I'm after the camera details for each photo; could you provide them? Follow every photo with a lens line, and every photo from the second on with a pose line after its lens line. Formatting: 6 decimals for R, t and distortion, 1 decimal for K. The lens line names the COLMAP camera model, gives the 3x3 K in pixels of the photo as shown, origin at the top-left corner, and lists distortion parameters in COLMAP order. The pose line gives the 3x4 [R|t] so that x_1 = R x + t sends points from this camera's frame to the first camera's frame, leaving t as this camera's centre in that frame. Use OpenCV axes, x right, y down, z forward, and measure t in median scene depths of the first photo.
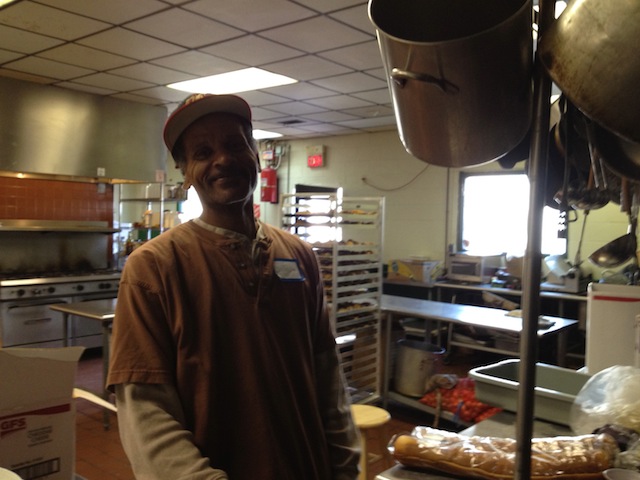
lens RADIAL K [[615.4, 0, 320.0], [0, 615.4, 240.0], [0, 0, 1]] dist [0.106262, -0.209889]
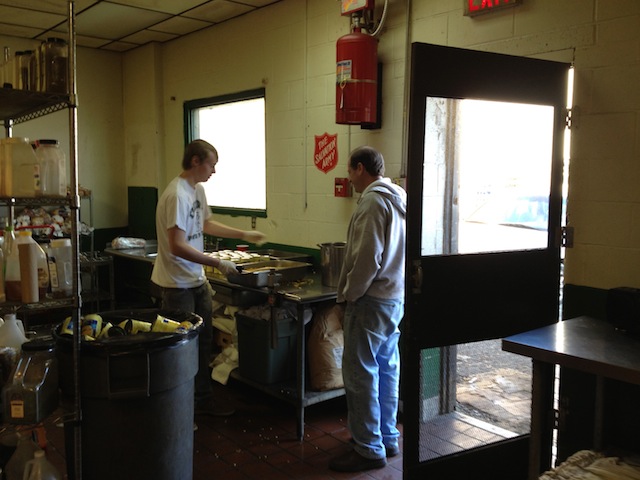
lens RADIAL K [[610.6, 0, 318.6], [0, 610.6, 236.4], [0, 0, 1]] dist [0.159513, -0.285932]
pose [[0.987001, -0.000765, -0.160713, -0.044138], [0.010951, 0.997985, 0.062500, -0.014073], [0.160342, -0.063448, 0.985020, 0.606831]]
